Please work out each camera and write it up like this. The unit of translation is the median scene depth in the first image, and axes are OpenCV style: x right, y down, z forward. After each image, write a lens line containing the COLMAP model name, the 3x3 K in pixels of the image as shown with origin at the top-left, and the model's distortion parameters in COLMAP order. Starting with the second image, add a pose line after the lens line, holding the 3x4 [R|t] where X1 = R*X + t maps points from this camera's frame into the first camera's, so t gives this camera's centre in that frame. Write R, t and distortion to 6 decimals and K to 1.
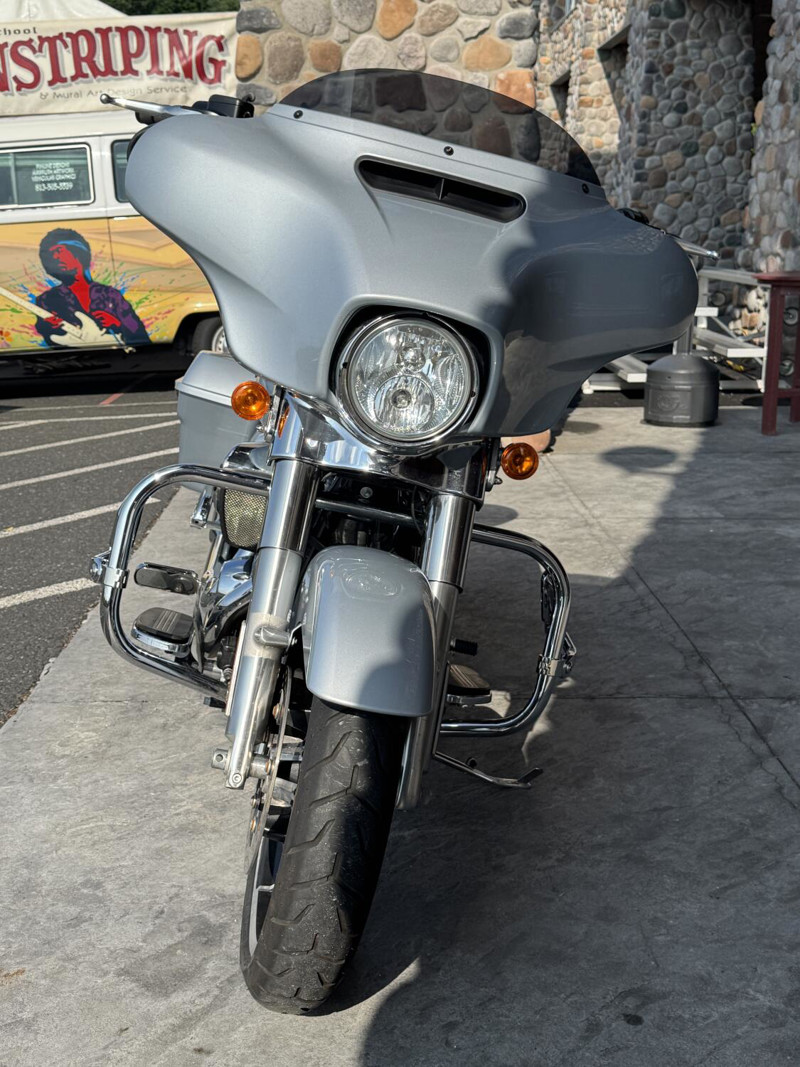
lens RADIAL K [[1261.2, 0, 400.0], [0, 1261.2, 533.5], [0, 0, 1]] dist [0.188096, -0.446312]
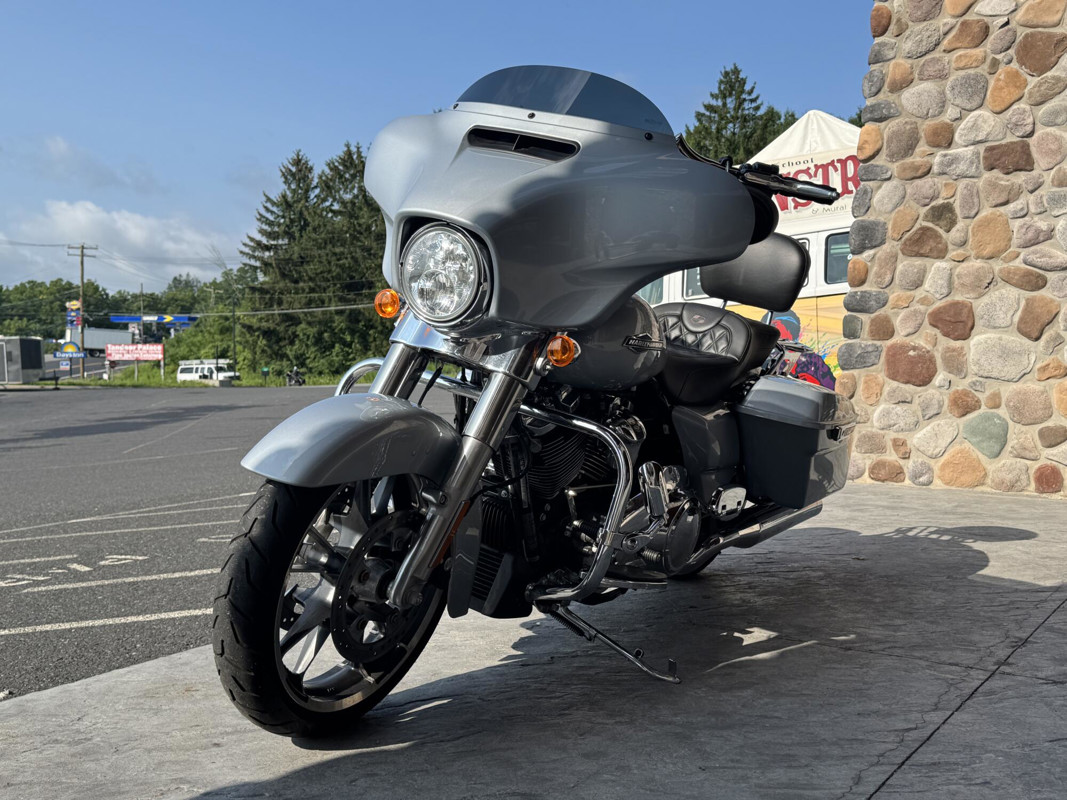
lens RADIAL K [[1118.6, 0, 533.5], [0, 1118.6, 400.0], [0, 0, 1]] dist [0.161035, -0.343189]
pose [[0.812195, 0.024151, -0.582885, 0.241741], [-0.134812, 0.979869, -0.147249, 0.052348], [0.567595, 0.198175, 0.799101, 0.045452]]
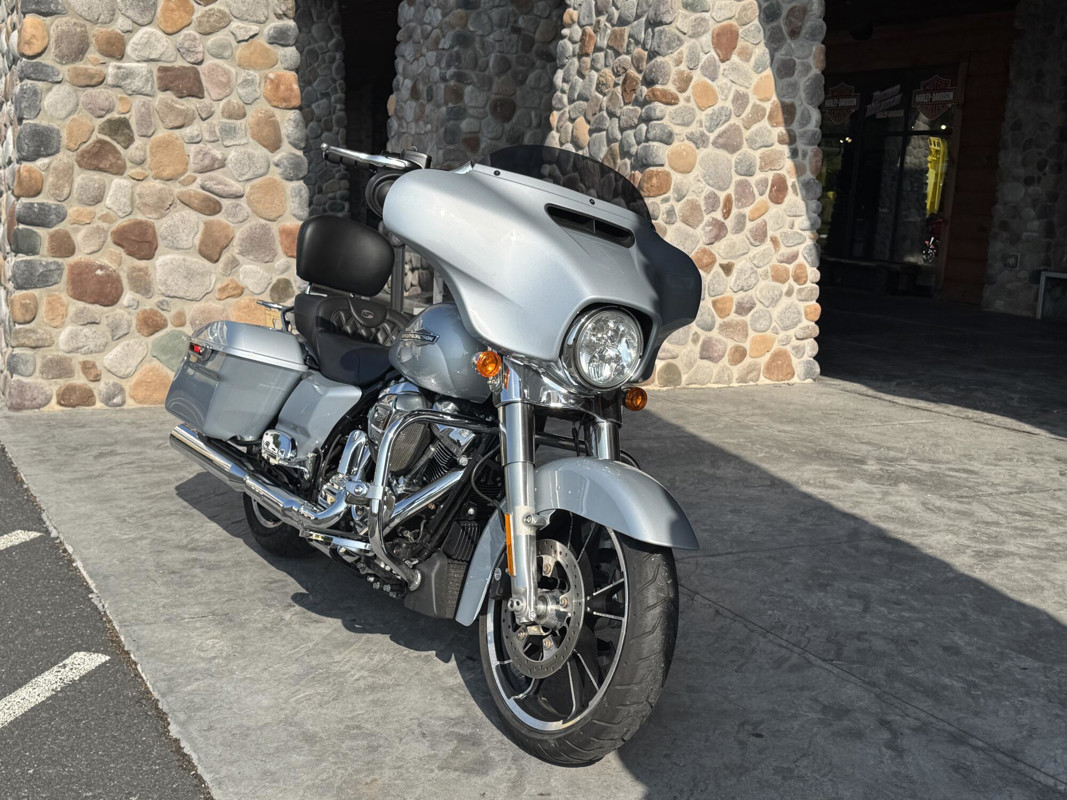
lens RADIAL K [[1261.2, 0, 533.5], [0, 1261.2, 400.0], [0, 0, 1]] dist [0.188096, -0.446312]
pose [[0.888087, -0.032569, 0.458521, -0.248293], [0.061538, 0.996932, -0.048377, 0.003785], [-0.455538, 0.071179, 0.887366, -0.106676]]
